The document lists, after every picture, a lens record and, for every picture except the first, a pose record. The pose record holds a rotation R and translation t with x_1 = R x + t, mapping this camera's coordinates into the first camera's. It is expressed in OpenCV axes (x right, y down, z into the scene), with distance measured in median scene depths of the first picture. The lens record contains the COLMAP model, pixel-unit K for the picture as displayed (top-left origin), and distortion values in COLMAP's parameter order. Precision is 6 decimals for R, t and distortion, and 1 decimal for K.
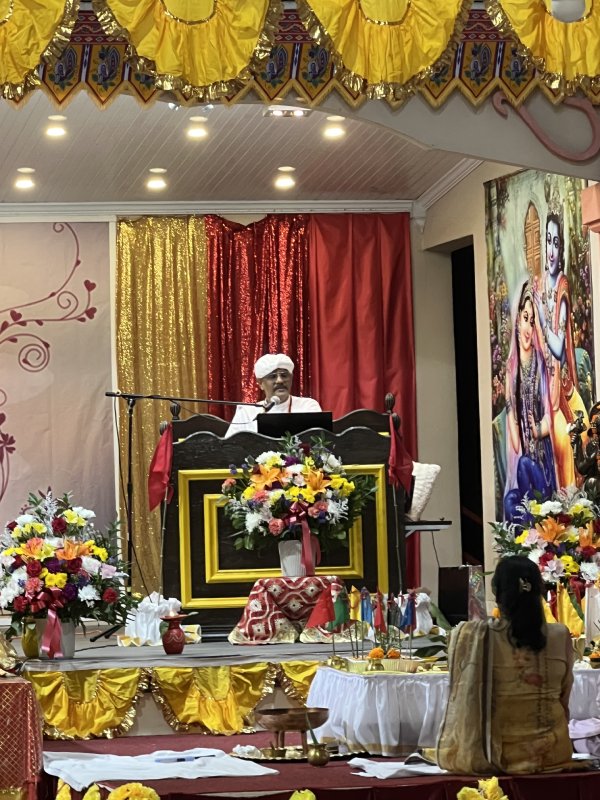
lens RADIAL K [[3041.1, 0, 300.0], [0, 3041.1, 400.0], [0, 0, 1]] dist [-0.374409, 0.674241]
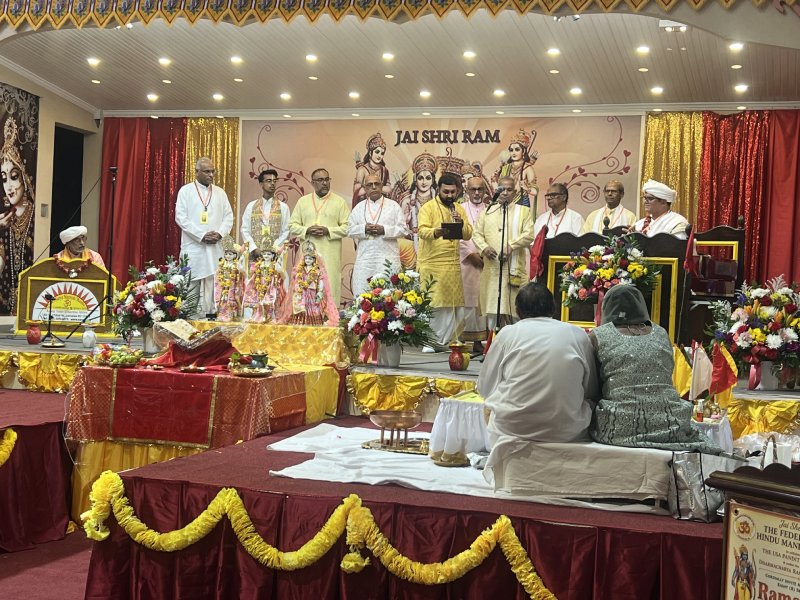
lens RADIAL K [[1185.6, 0, 400.0], [0, 1185.6, 300.0], [0, 0, 1]] dist [0.175119, -0.570241]
pose [[0.850061, 0.068821, -0.522168, 0.220038], [-0.045943, 0.997336, 0.056655, 0.015153], [0.524677, -0.024170, 0.850958, 0.441451]]
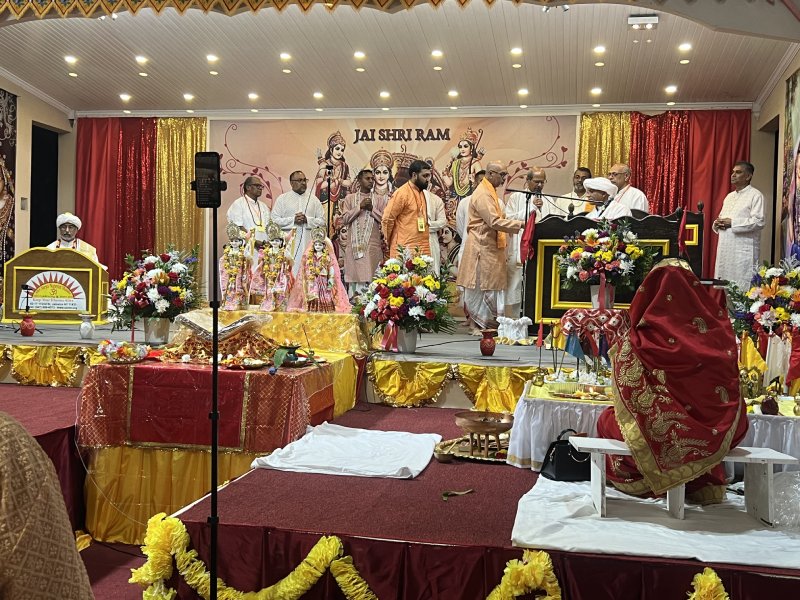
lens RADIAL K [[893.4, 0, 400.0], [0, 893.4, 300.0], [0, 0, 1]] dist [0.130175, -0.308605]
pose [[0.908427, 0.064354, -0.413061, 0.095794], [-0.036187, 0.996476, 0.075665, 0.022267], [0.416475, -0.053788, 0.907554, 0.533323]]
